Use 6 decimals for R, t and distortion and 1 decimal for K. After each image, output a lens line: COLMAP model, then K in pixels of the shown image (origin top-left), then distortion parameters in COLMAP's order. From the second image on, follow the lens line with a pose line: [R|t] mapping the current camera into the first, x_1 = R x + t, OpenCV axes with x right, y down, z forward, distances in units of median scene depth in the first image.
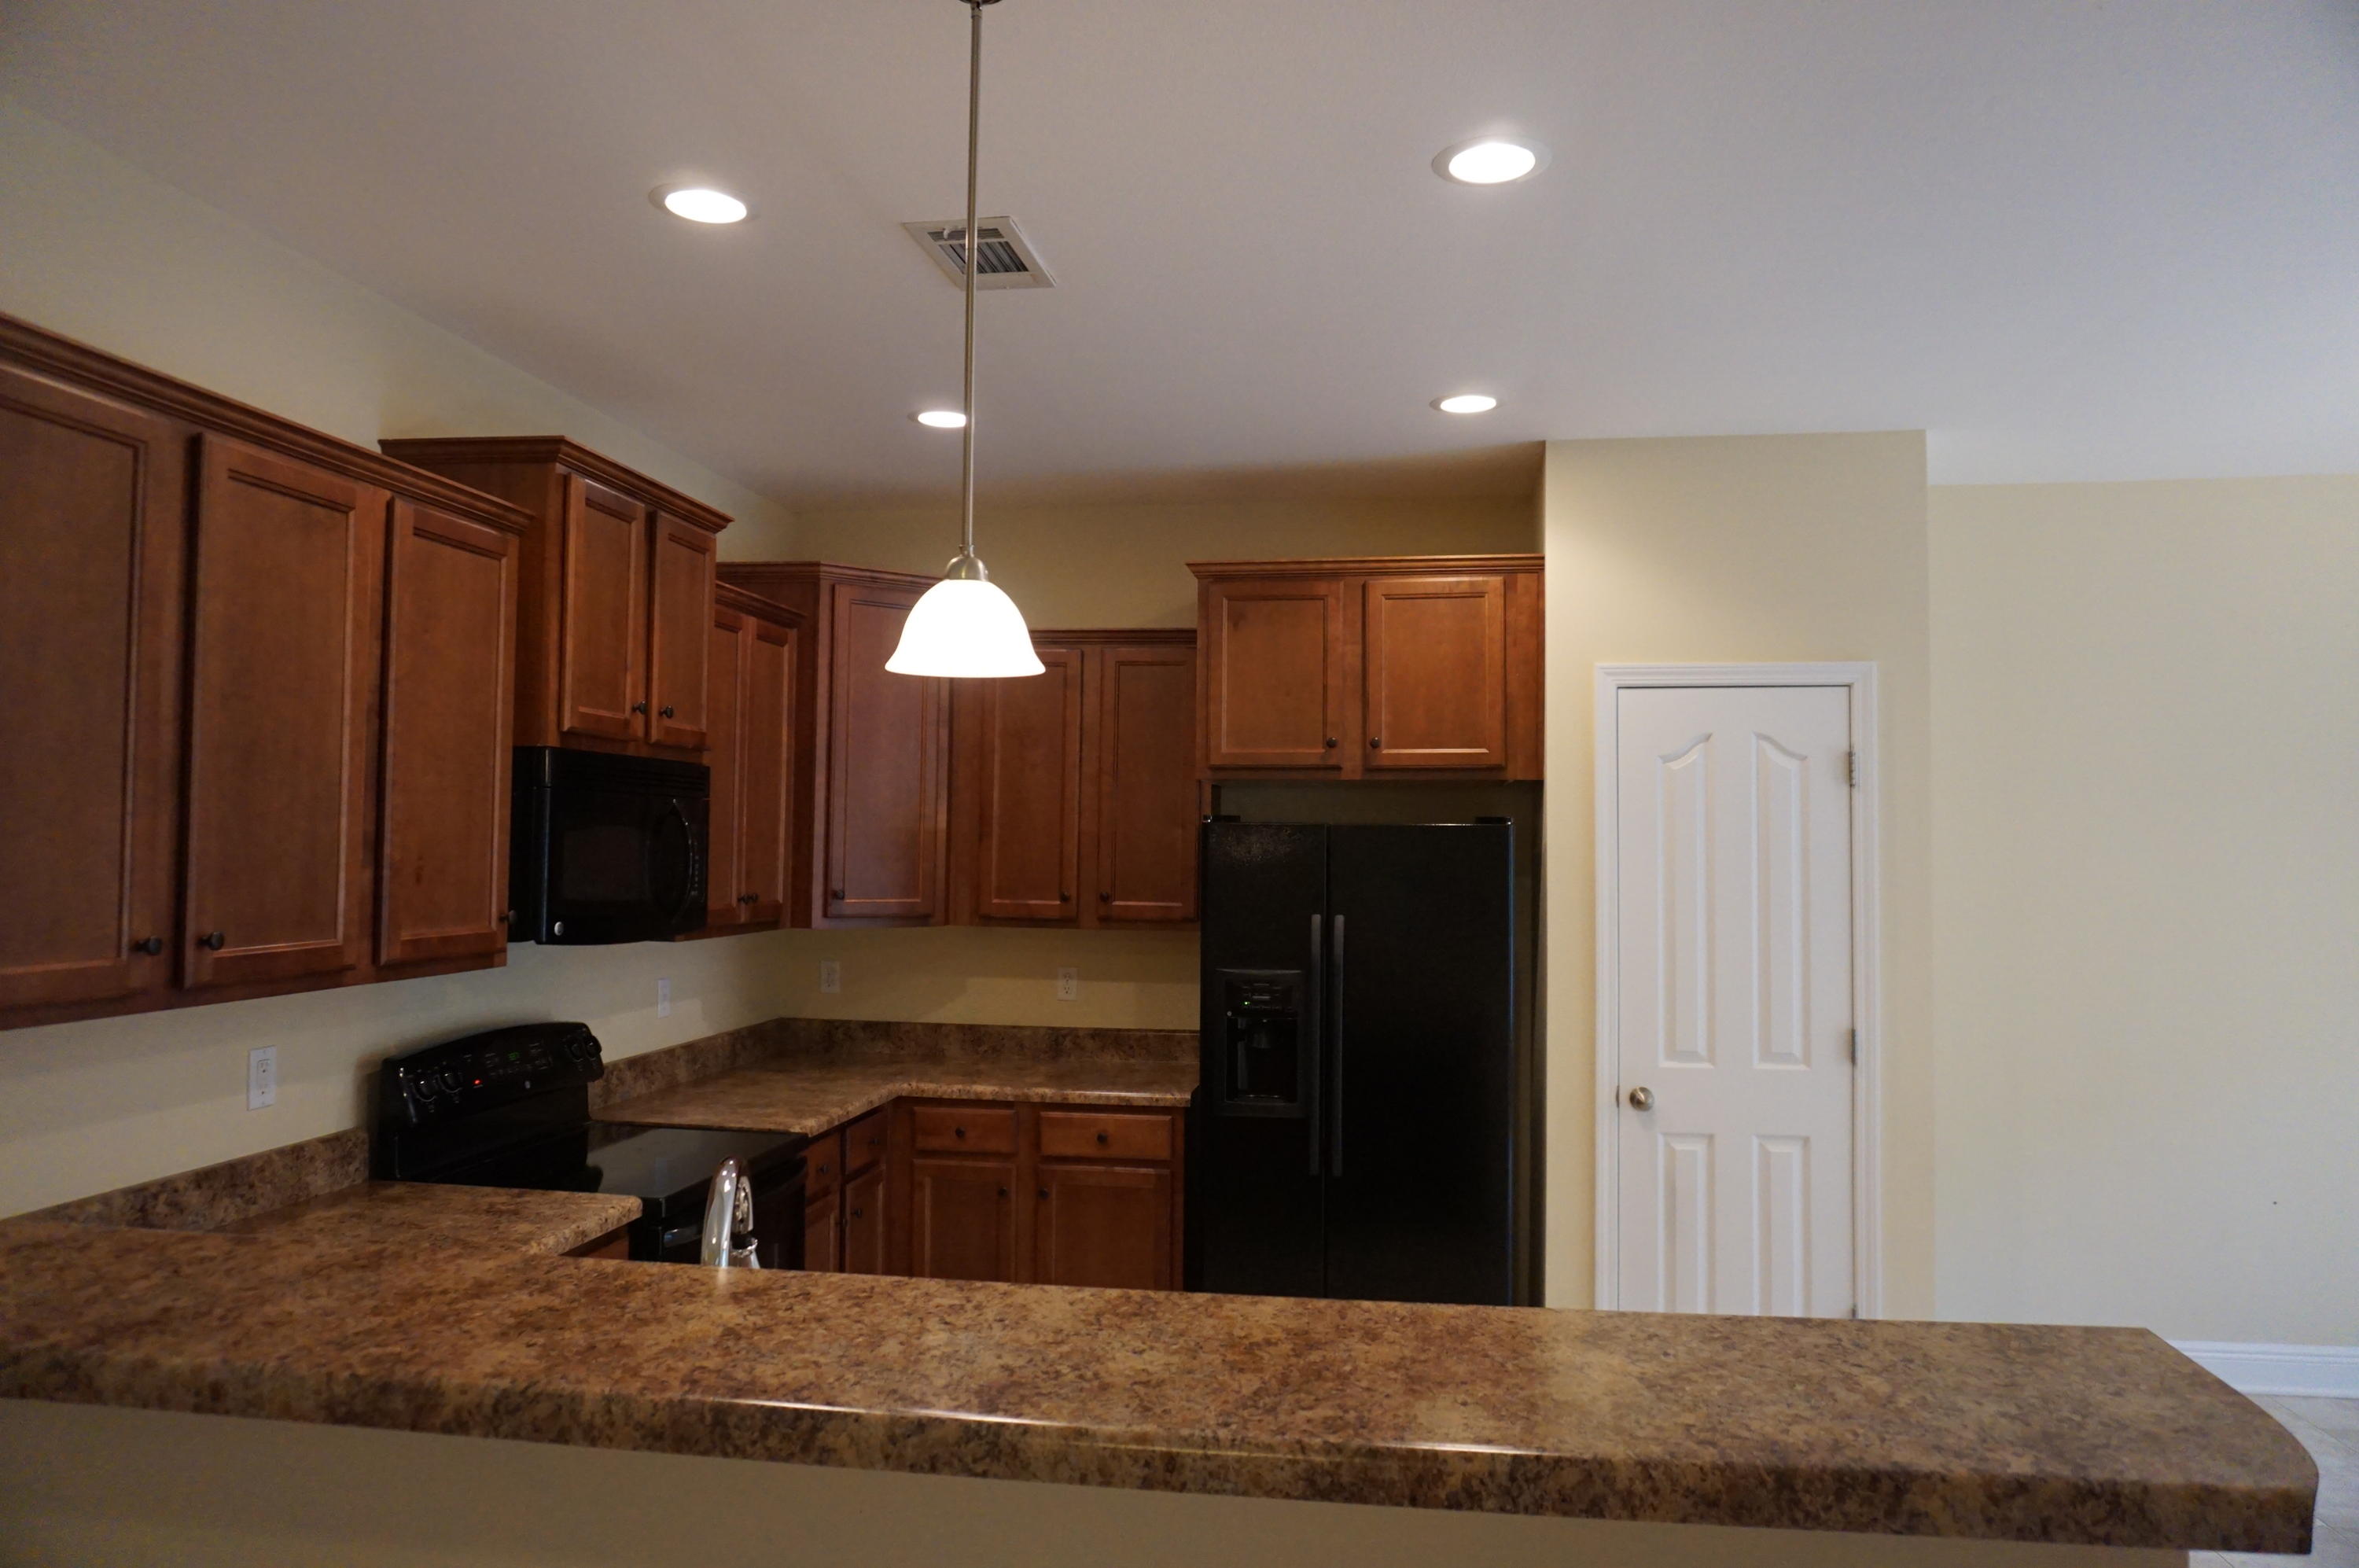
lens RADIAL K [[1575.4, 0, 1172.5], [0, 1575.4, 788.9], [0, 0, 1]] dist [-0.056105, 0.033803]
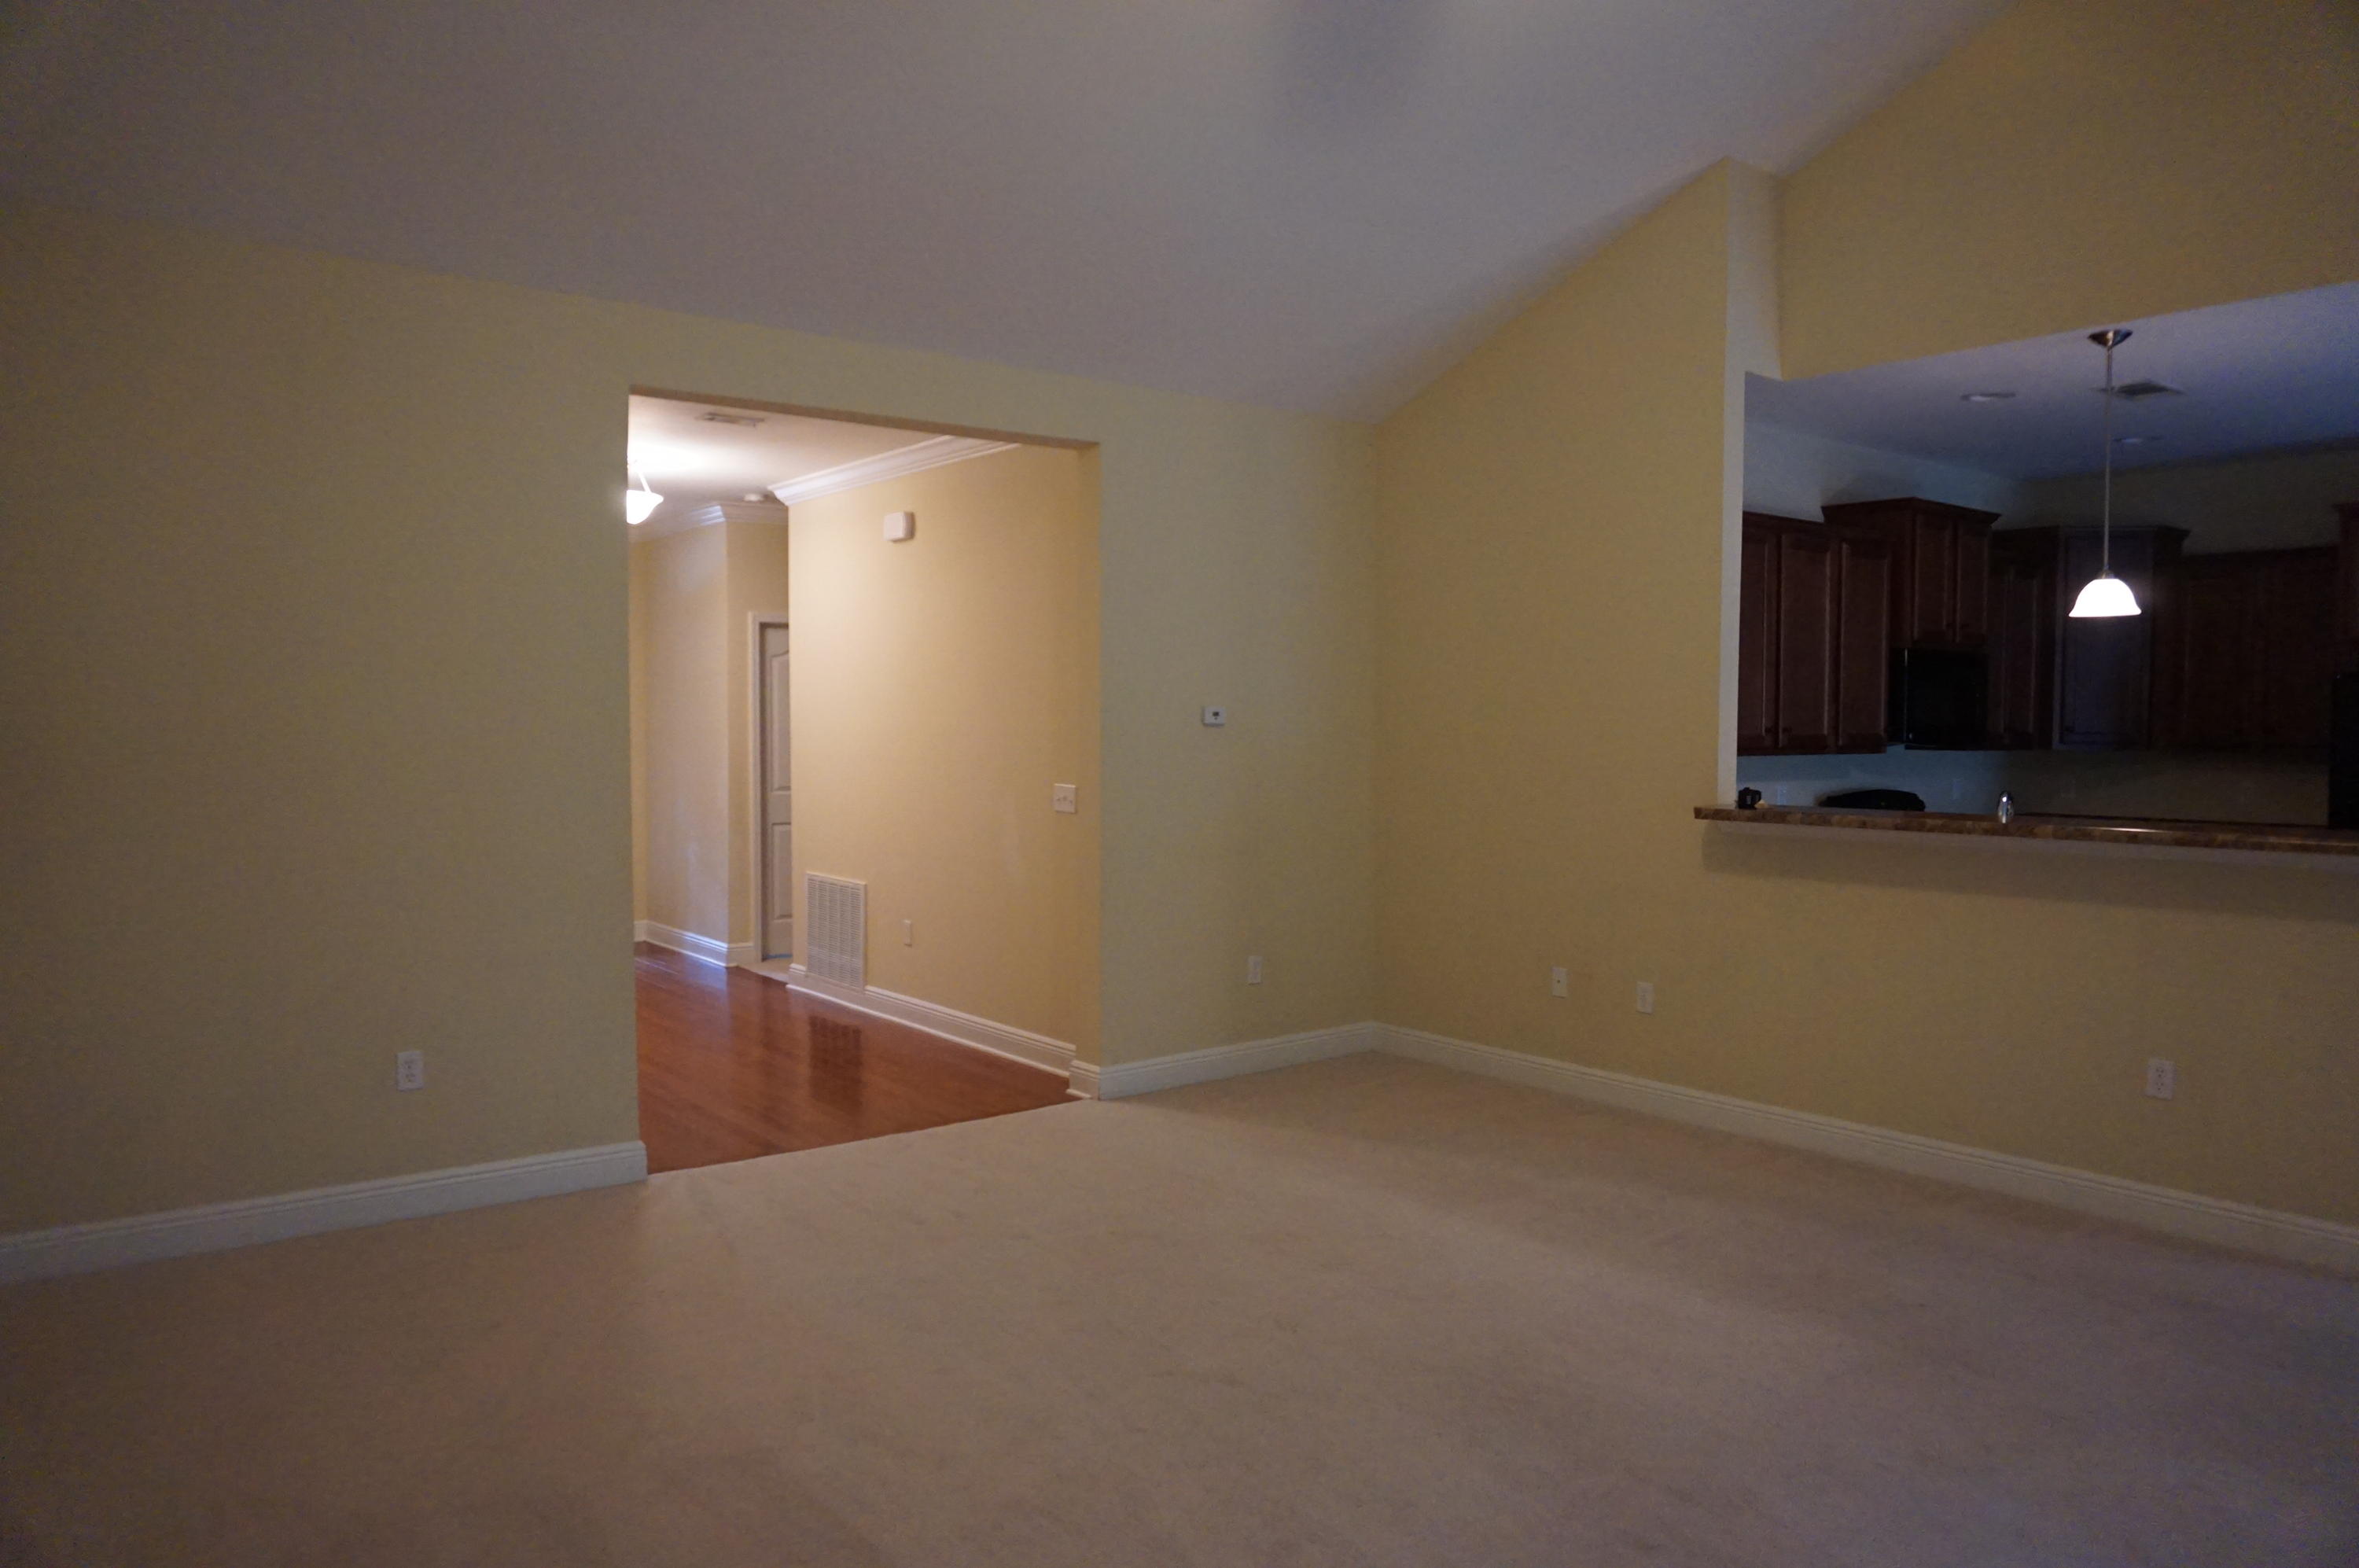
lens RADIAL K [[1575.4, 0, 1172.5], [0, 1575.4, 788.9], [0, 0, 1]] dist [-0.056105, 0.033803]
pose [[0.726387, 0.018971, -0.687024, 0.292902], [0.032150, 0.997587, 0.061539, 0.001301], [0.686533, -0.066789, 0.724024, -1.087727]]
